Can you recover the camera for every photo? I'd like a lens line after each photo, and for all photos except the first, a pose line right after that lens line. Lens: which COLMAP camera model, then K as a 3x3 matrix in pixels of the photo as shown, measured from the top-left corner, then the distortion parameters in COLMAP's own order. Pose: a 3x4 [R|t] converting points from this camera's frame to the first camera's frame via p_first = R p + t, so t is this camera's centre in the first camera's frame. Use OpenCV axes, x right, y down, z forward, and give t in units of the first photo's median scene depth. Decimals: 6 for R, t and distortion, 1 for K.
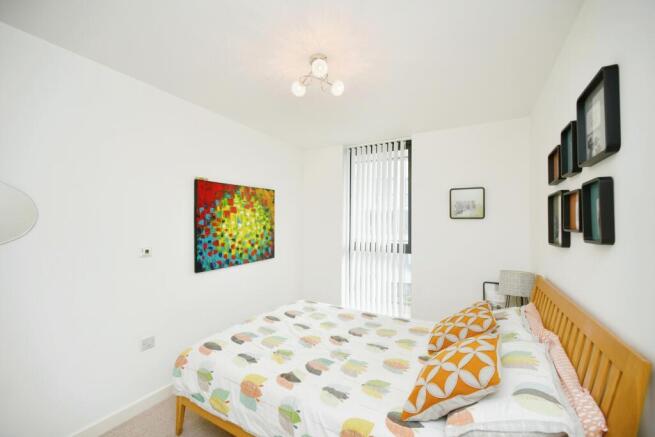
lens RADIAL K [[266.6, 0, 328.1], [0, 266.6, 215.2], [0, 0, 1]] dist [-0.000941, -0.000085]
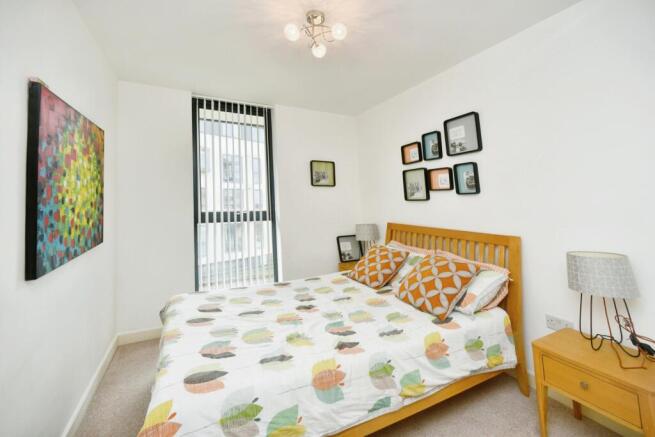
lens RADIAL K [[287.1, 0, 328.1], [0, 287.1, 163.6], [0, 0, 1]] dist [-0.000907, -0.000173]
pose [[0.557843, 0.100500, 0.823839, -0.559031], [-0.020278, 0.993995, -0.107527, 0.051318], [-0.829699, 0.043277, 0.556531, 0.254621]]
